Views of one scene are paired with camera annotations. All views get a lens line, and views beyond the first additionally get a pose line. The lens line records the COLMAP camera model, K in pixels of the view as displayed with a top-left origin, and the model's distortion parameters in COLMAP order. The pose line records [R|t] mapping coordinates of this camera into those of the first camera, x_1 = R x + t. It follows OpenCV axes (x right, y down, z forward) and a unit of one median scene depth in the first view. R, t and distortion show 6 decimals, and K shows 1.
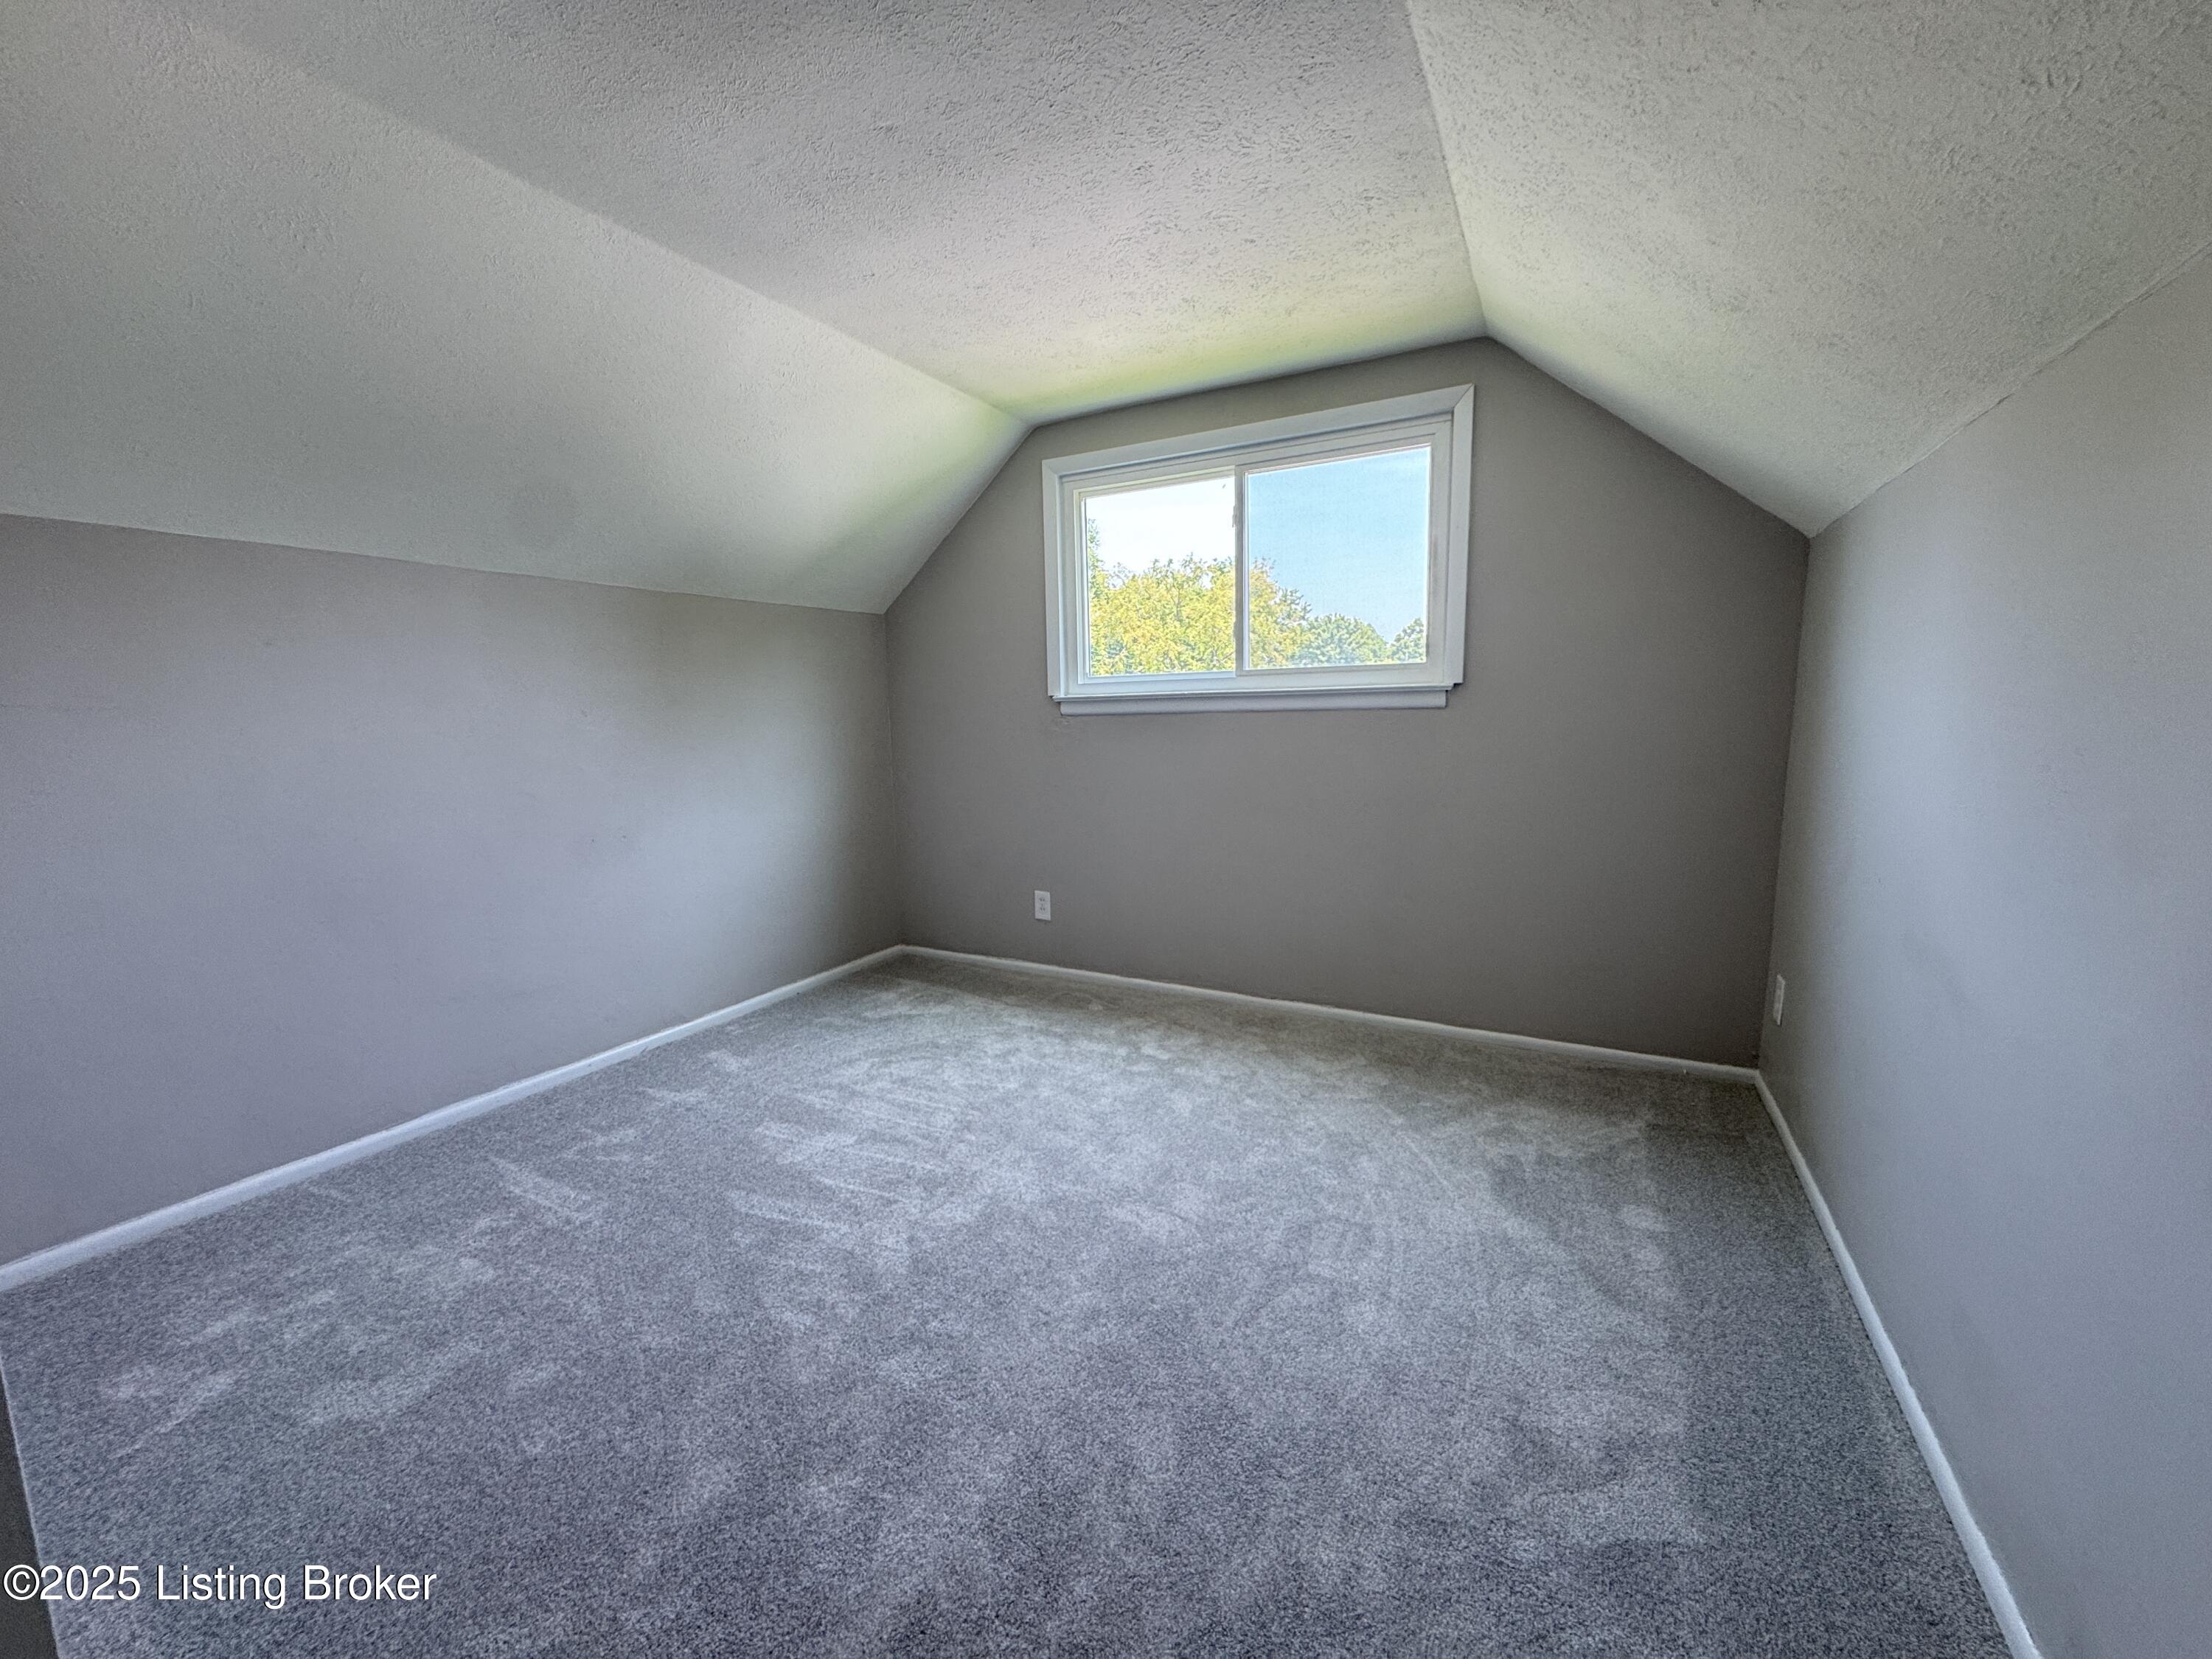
lens RADIAL K [[883.0, 0, 1104.6], [0, 883.0, 828.8], [0, 0, 1]] dist [-0.007234, 0.000673]
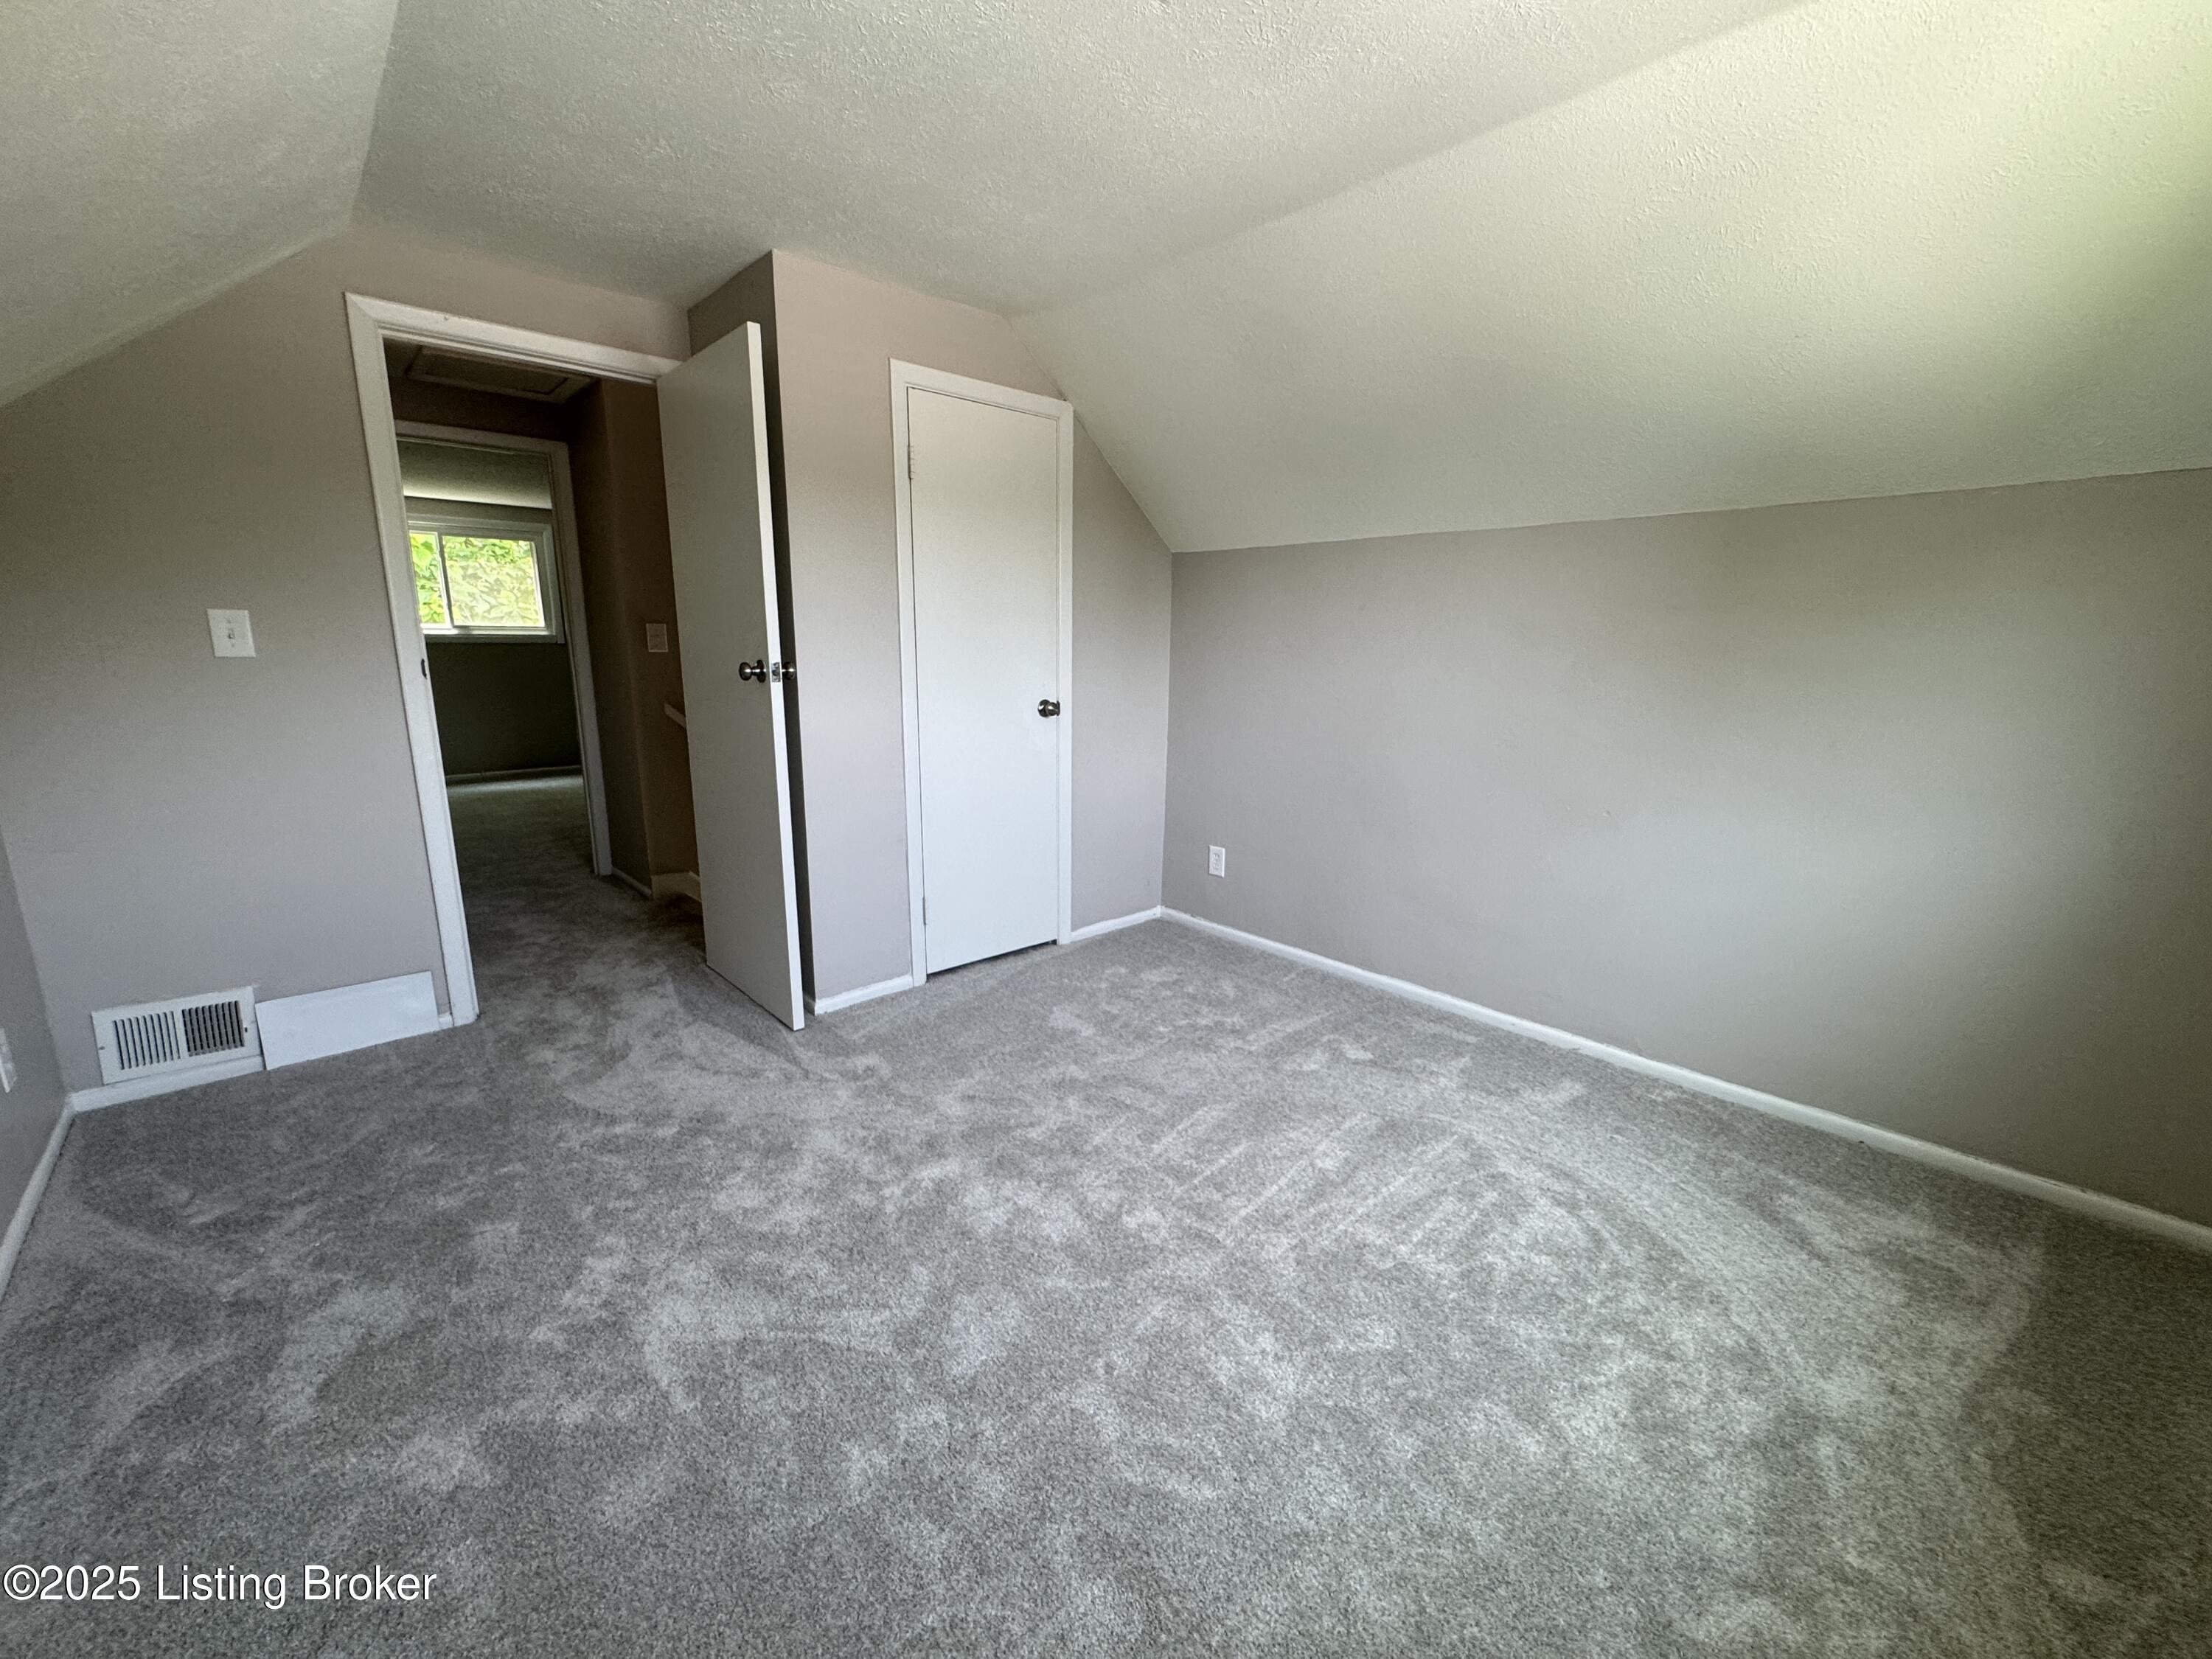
lens RADIAL K [[883.0, 0, 1107.5], [0, 883.0, 825.0], [0, 0, 1]] dist [-0.007234, 0.000673]
pose [[-0.324757, 0.197855, -0.924871, 0.411960], [-0.139601, 0.957136, 0.253777, -0.126606], [0.935438, 0.211529, -0.283216, 0.765920]]
